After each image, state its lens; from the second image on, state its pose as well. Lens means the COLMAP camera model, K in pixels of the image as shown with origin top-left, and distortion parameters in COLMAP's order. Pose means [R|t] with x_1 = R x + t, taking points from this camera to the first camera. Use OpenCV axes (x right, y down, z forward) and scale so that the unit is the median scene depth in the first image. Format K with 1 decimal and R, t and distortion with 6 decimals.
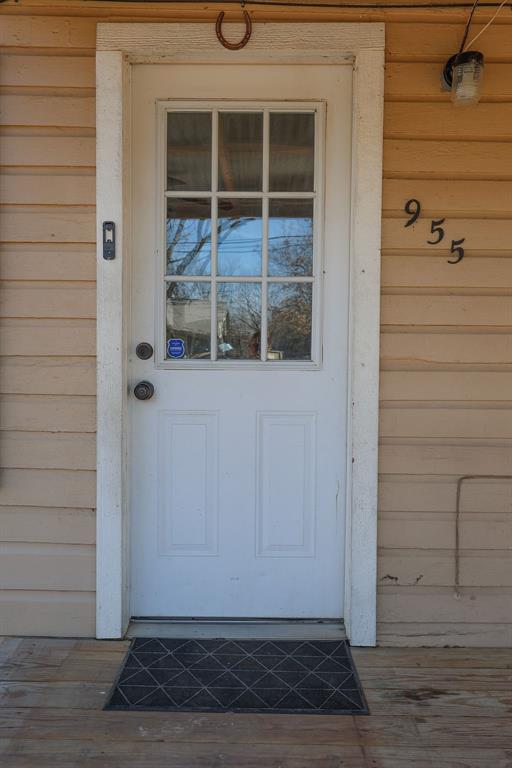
lens RADIAL K [[636.4, 0, 258.6], [0, 636.4, 382.7], [0, 0, 1]] dist [-0.001912, -0.000937]
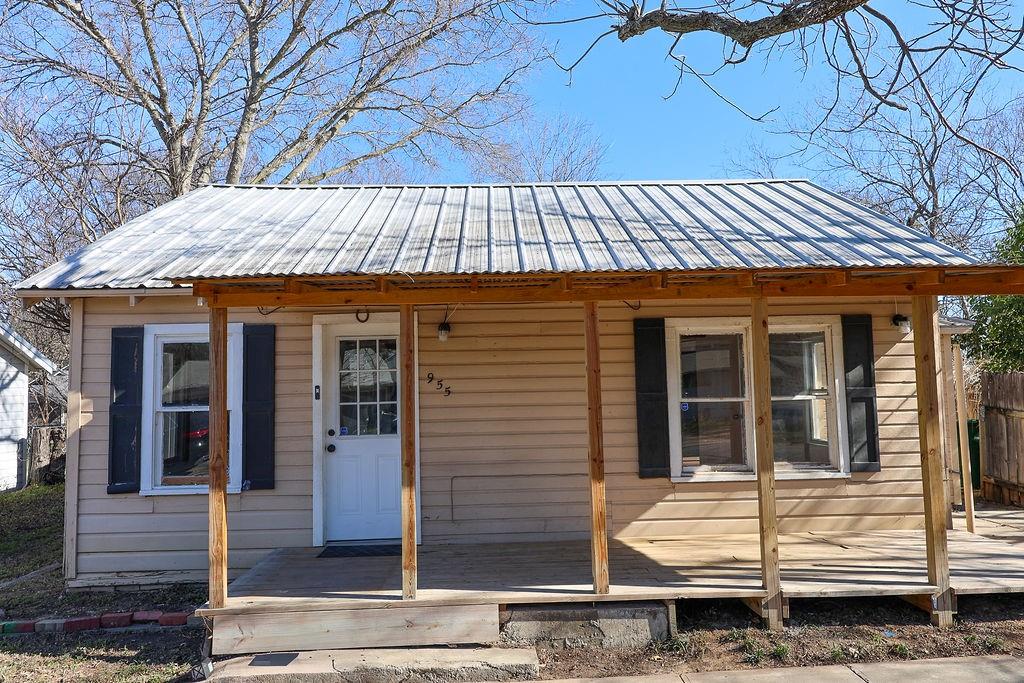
lens RADIAL K [[734.5, 0, 506.9], [0, 734.5, 342.2], [0, 0, 1]] dist [0.001144, 0.007807]
pose [[0.999044, -0.033236, 0.028410, 0.471959], [0.036623, 0.991033, -0.128501, -0.005181], [-0.023884, 0.129419, 0.991302, -2.073092]]
